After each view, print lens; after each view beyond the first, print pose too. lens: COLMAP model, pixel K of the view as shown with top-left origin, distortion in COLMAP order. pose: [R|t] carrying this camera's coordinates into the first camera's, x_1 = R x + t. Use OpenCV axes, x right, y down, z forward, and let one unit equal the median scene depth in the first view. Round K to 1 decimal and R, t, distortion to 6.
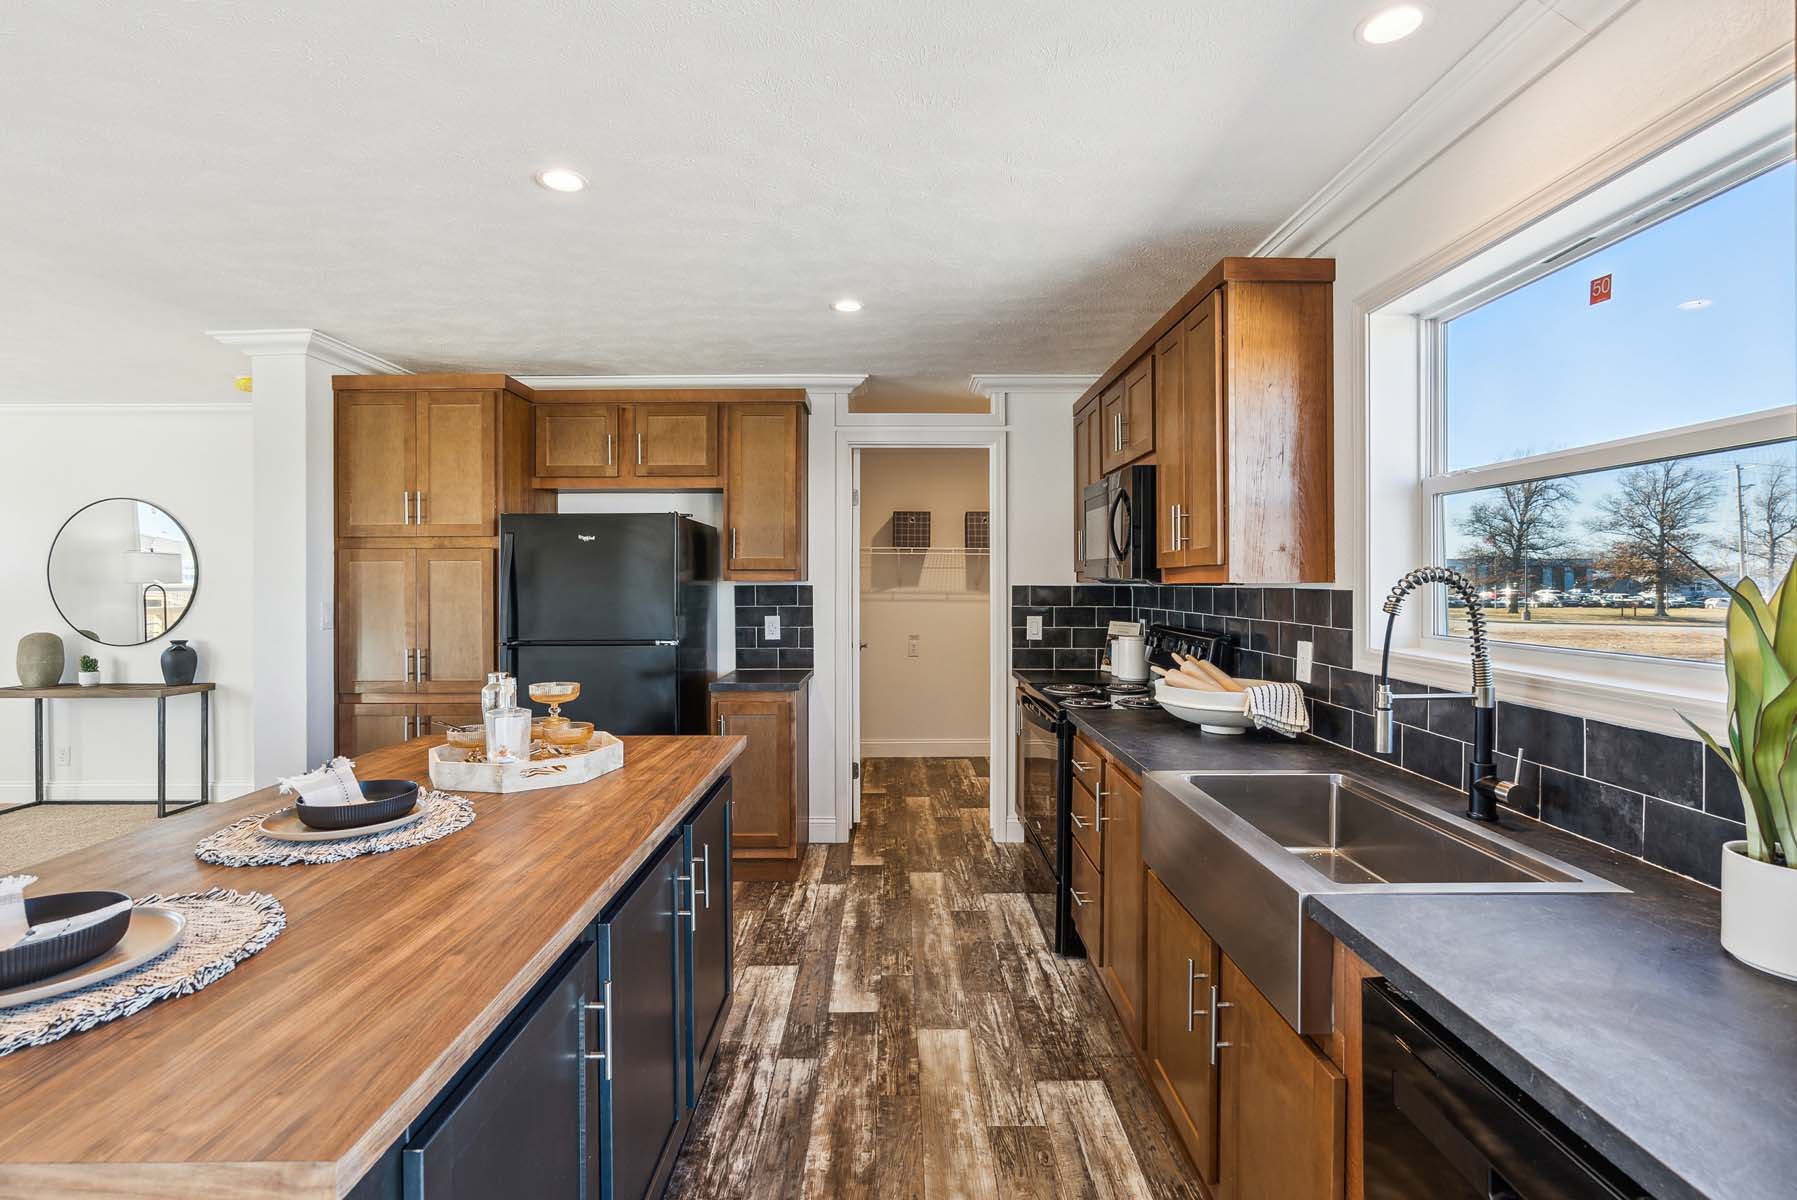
lens RADIAL K [[839.5, 0, 902.2], [0, 839.5, 583.1], [0, 0, 1]] dist [-0.004204, 0.001206]
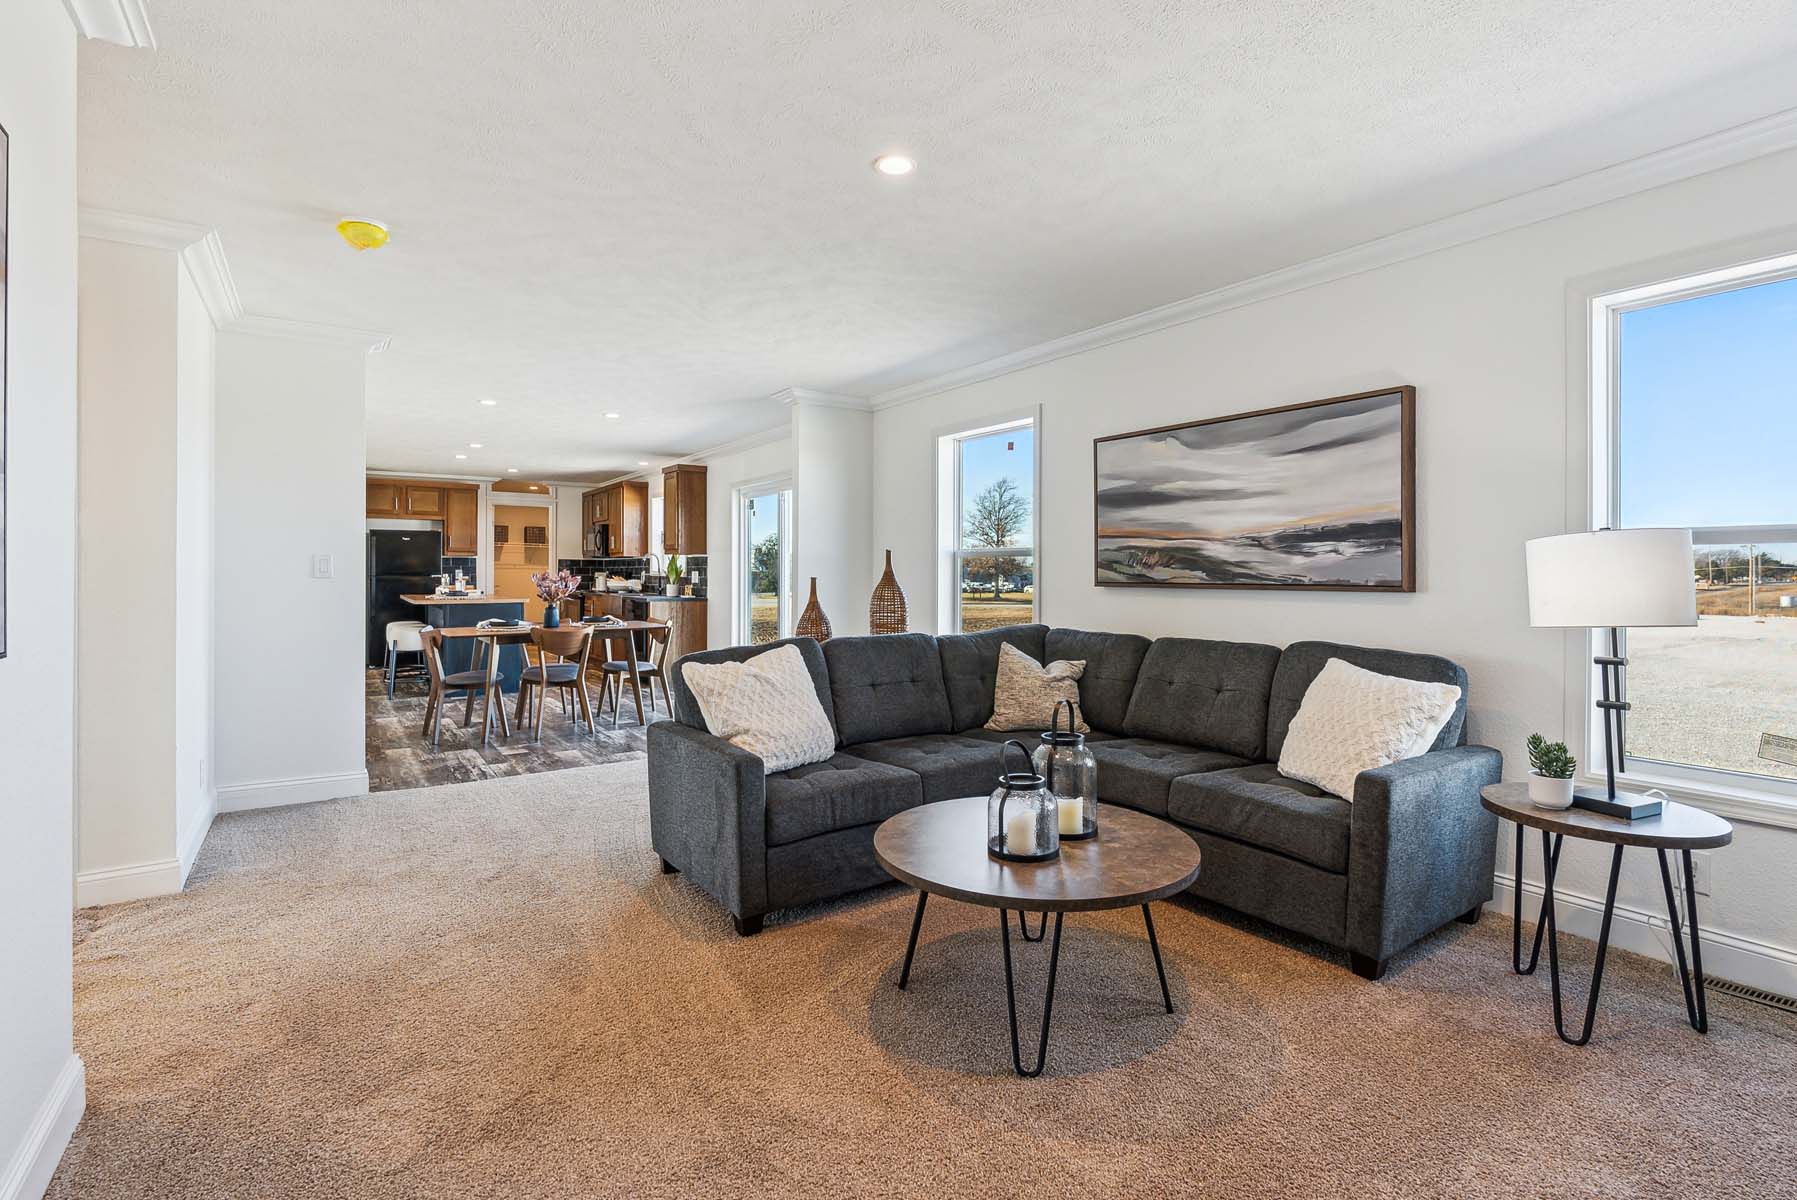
lens RADIAL K [[808.2, 0, 898.3], [0, 808.2, 569.0], [0, 0, 1]] dist [-0.023430, 0.000113]
pose [[0.824310, 0.007434, 0.566090, -0.521877], [-0.003643, 0.999963, -0.007826, 0.061519], [-0.566127, 0.004388, 0.824306, -2.121072]]
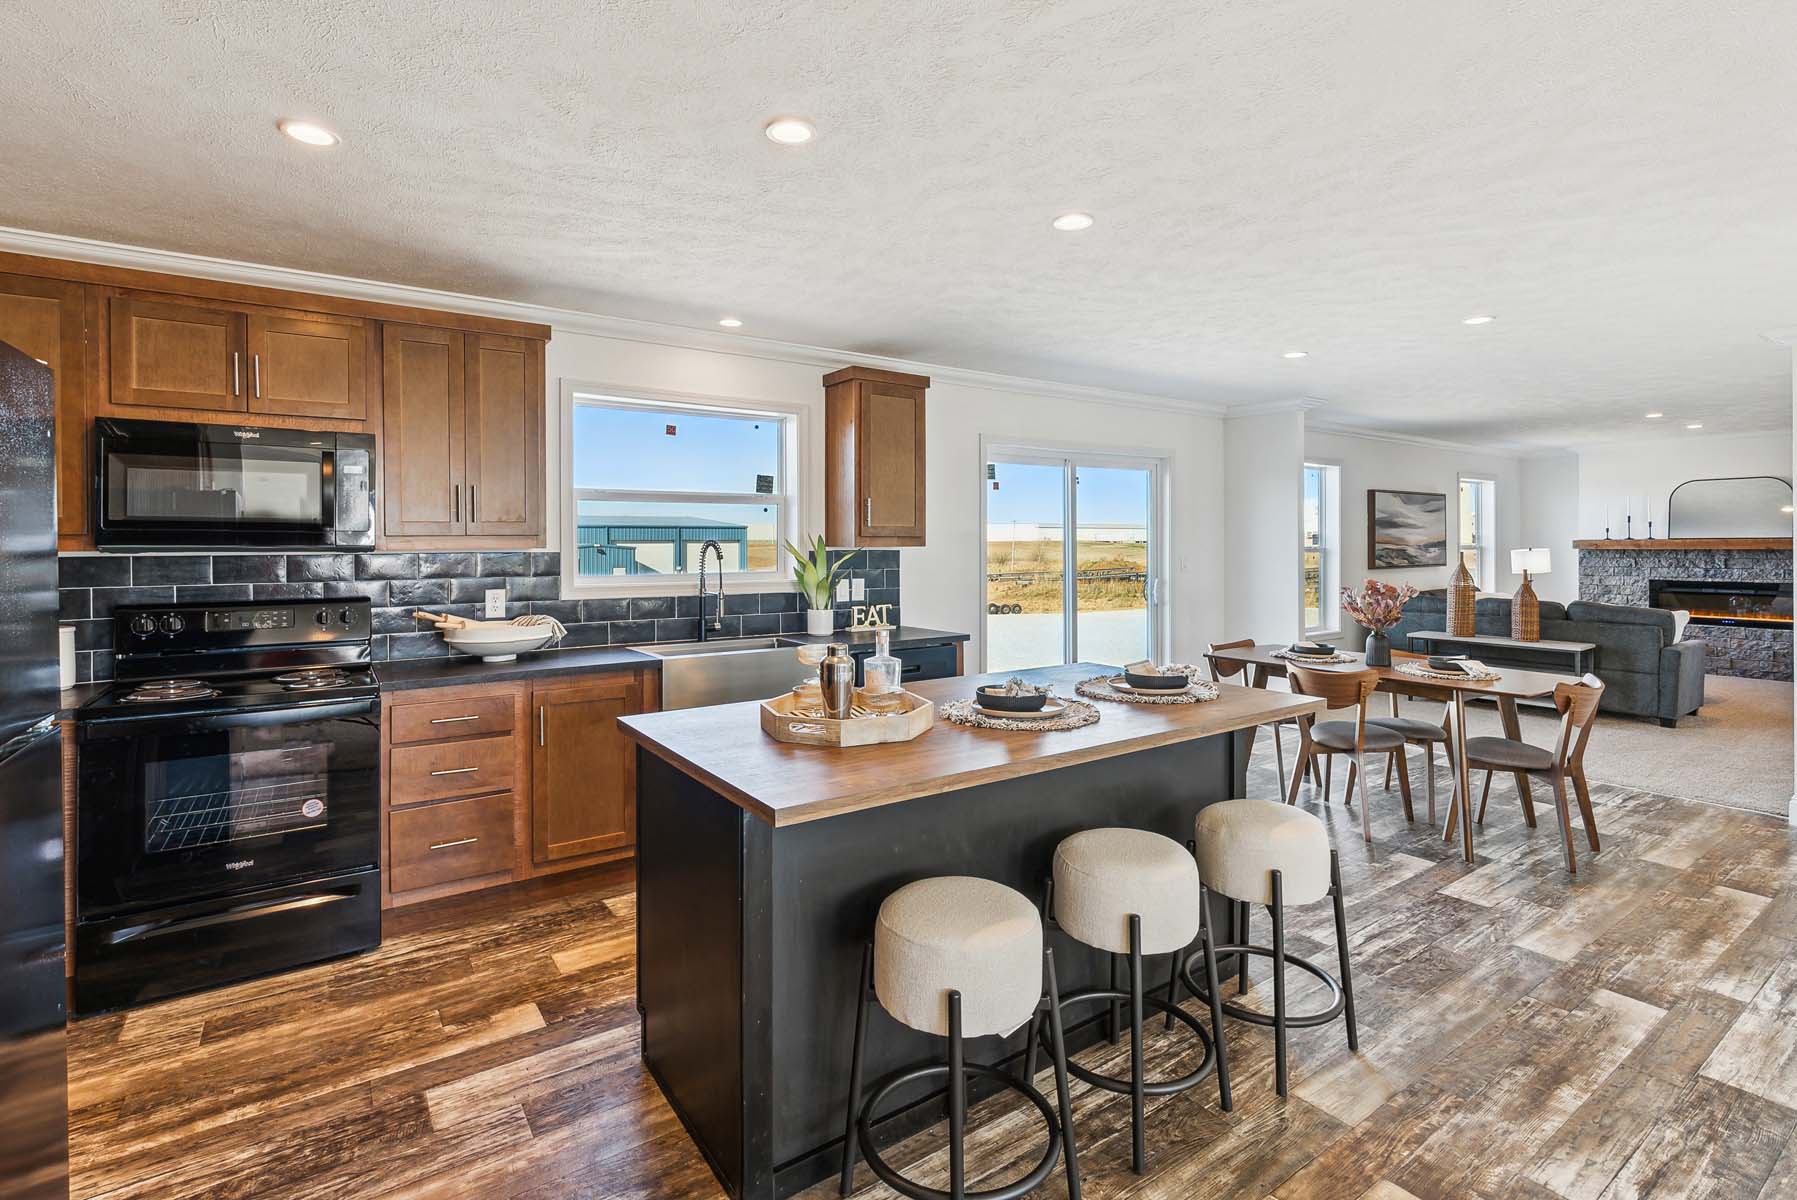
lens RADIAL K [[840.9, 0, 893.2], [0, 840.9, 540.3], [0, 0, 1]] dist [0.000228, 0.001042]
pose [[-0.557880, 0.007298, 0.829890, -0.766699], [0.008803, 0.999957, -0.002876, -0.002954], [-0.829875, 0.005701, -0.557920, 0.871213]]
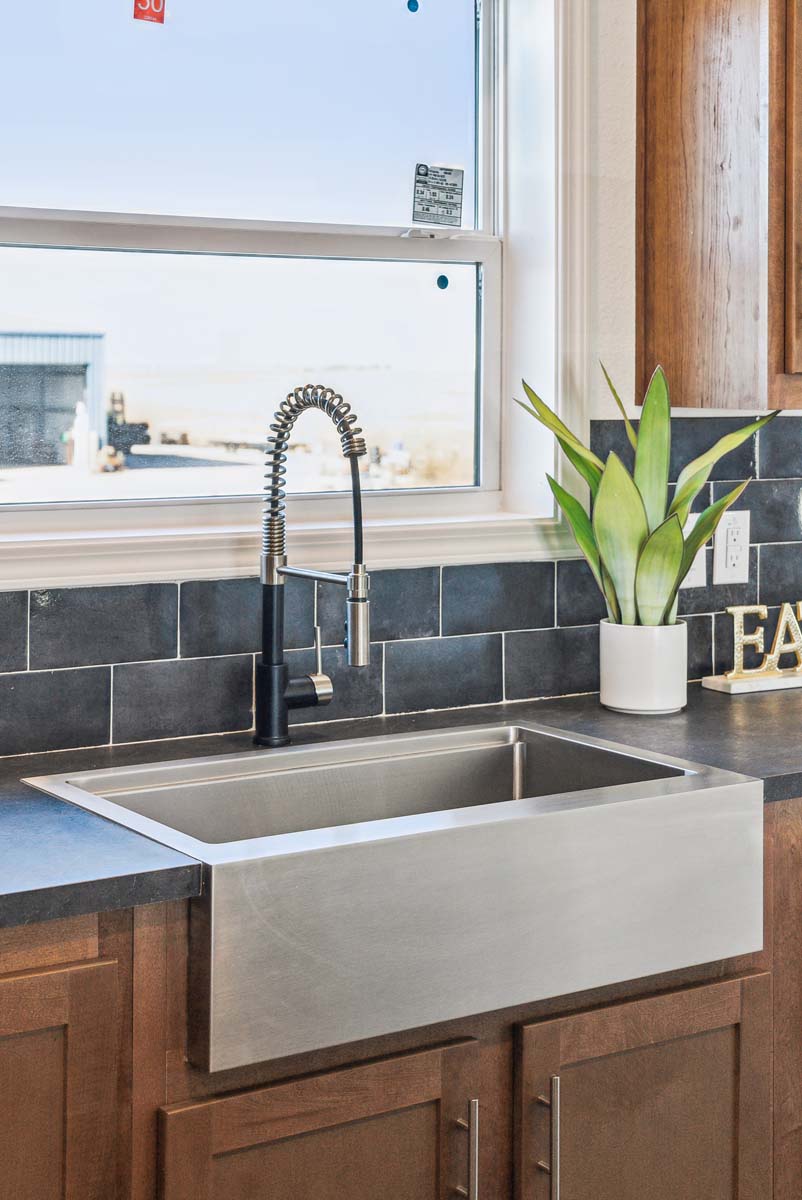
lens RADIAL K [[1826.7, 0, 401.0], [0, 1826.7, 600.0], [0, 0, 1]] dist [-0.371059, -0.001334]
pose [[-0.532821, -0.068748, 0.843431, -0.287129], [0.015567, 0.995730, 0.090996, 0.013264], [-0.846085, 0.061614, -0.529475, 0.770783]]
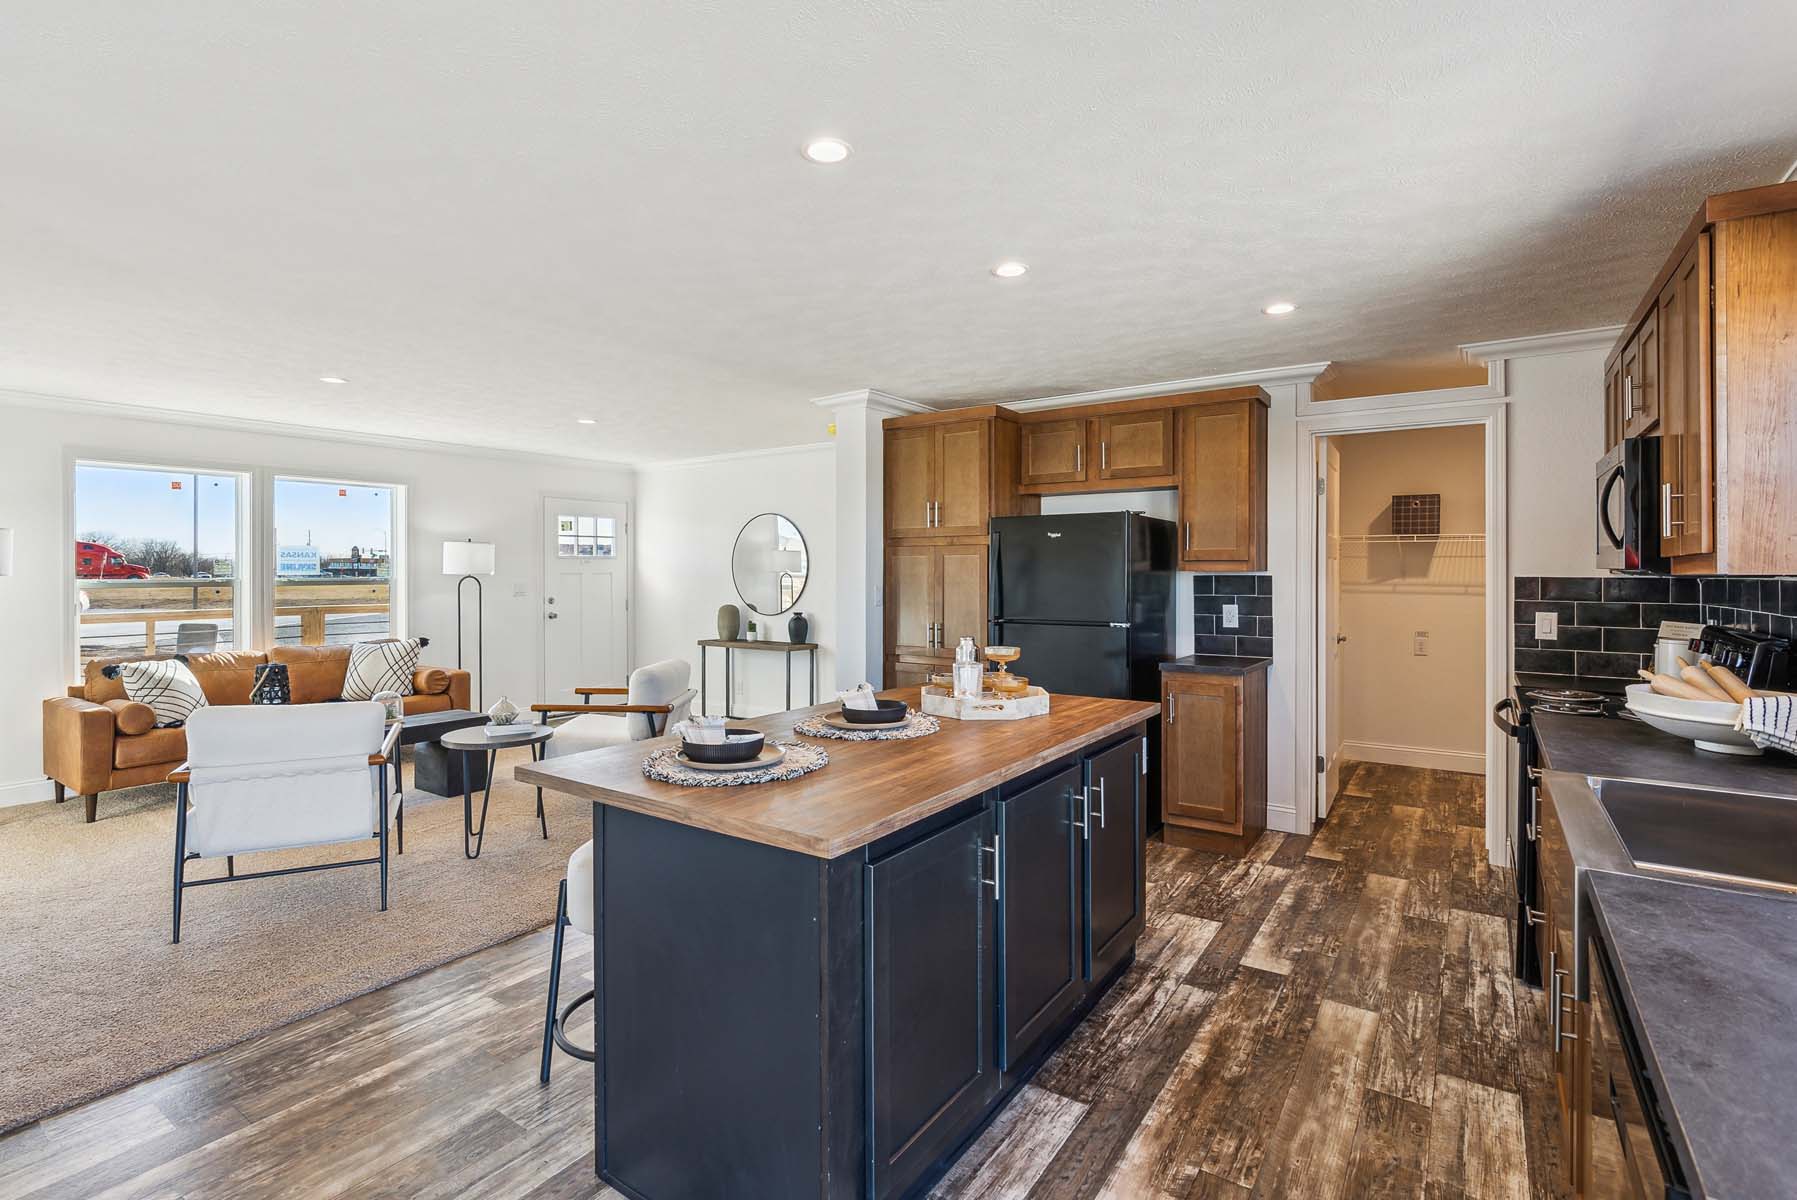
lens RADIAL K [[860.0, 0, 903.5], [0, 860.0, 569.5], [0, 0, 1]] dist [0.011762, 0.000405]
pose [[0.826272, 0.000714, -0.563271, 0.135884], [-0.003093, 0.999990, -0.003270, 0.000143], [0.563263, 0.004444, 0.826266, -0.135362]]
